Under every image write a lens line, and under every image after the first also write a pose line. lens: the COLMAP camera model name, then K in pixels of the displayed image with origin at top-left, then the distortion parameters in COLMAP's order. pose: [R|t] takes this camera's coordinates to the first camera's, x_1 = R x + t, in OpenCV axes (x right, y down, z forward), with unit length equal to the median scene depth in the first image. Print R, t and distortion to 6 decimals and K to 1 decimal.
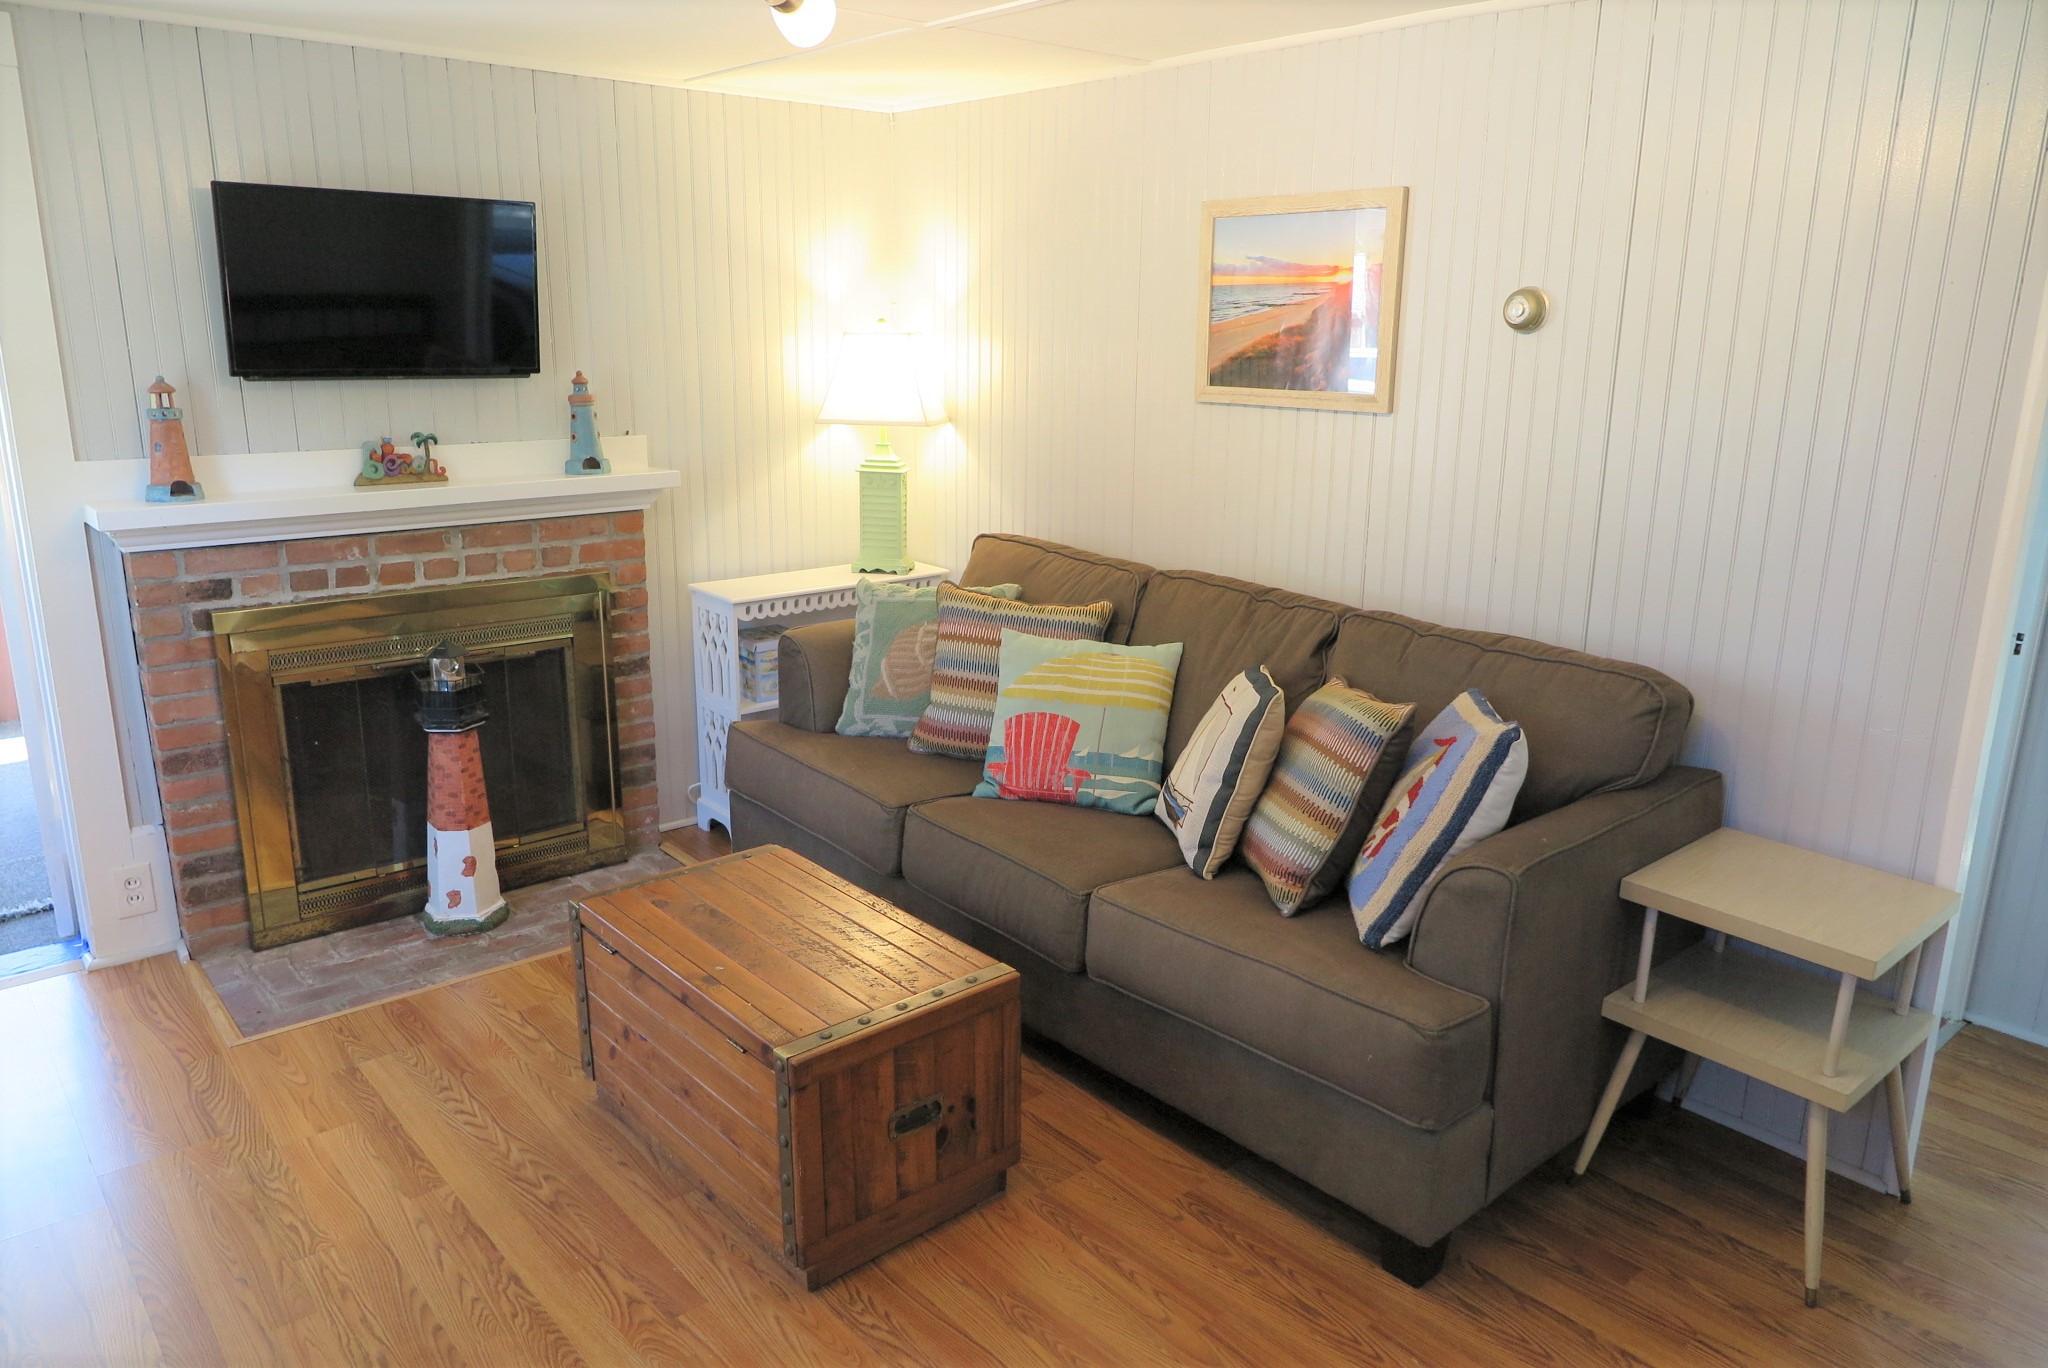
lens RADIAL K [[1412.3, 0, 1024.0], [0, 1412.3, 684.0], [0, 0, 1]] dist [-0.012073, 0.006132]
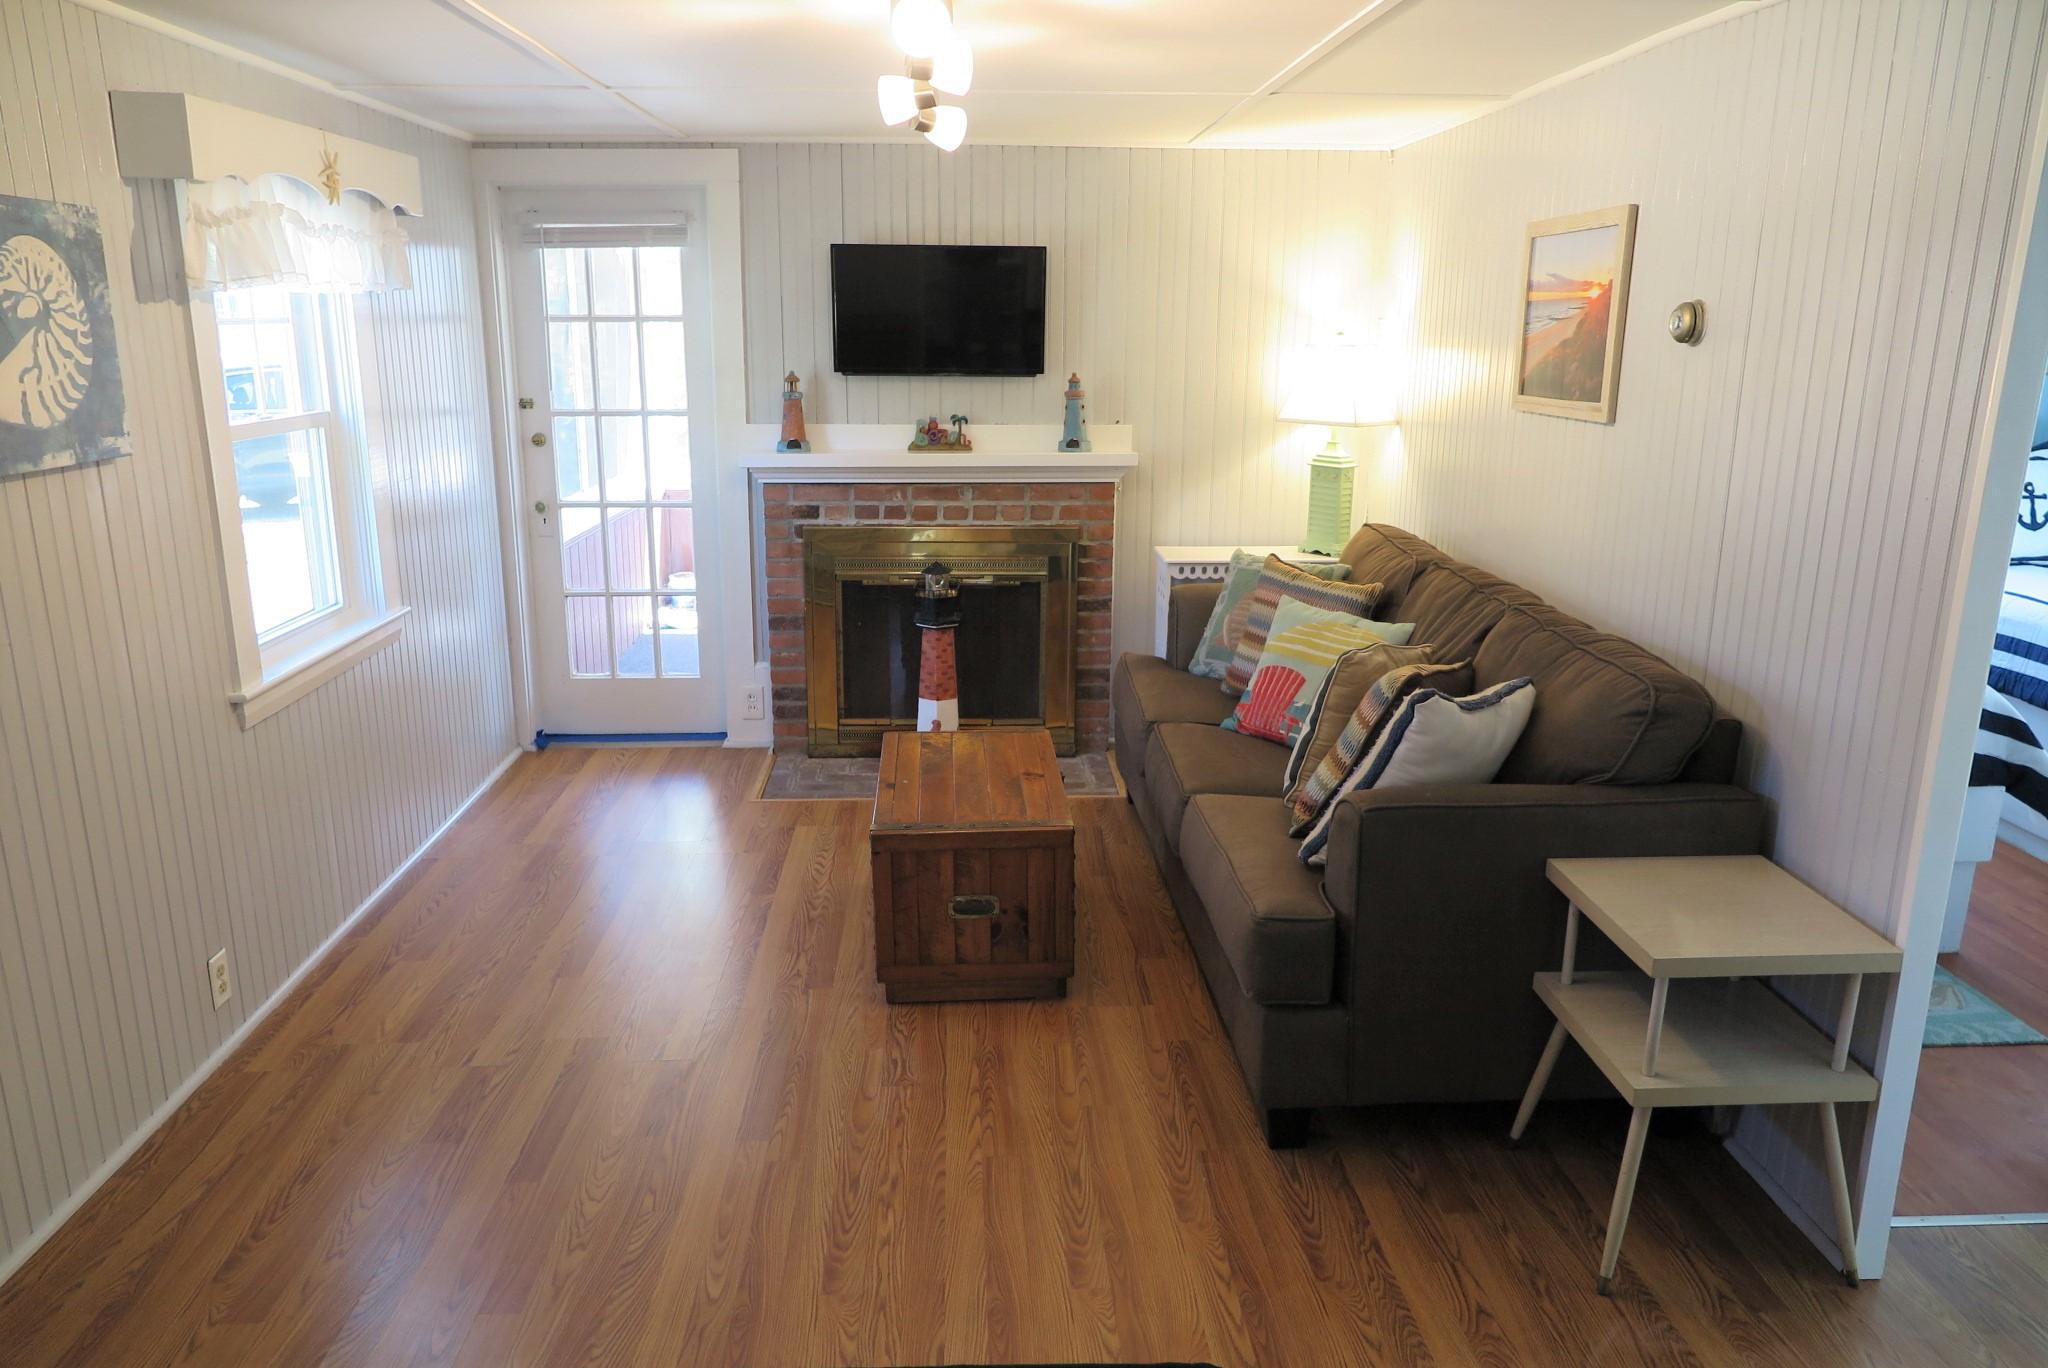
lens RADIAL K [[1412.3, 0, 1024.0], [0, 1412.3, 684.0], [0, 0, 1]] dist [-0.012073, 0.006132]
pose [[0.788740, 0.145172, -0.597340, 0.515331], [-0.149868, 0.987806, 0.042178, 0.016245], [0.596179, 0.056255, 0.800879, -0.065125]]
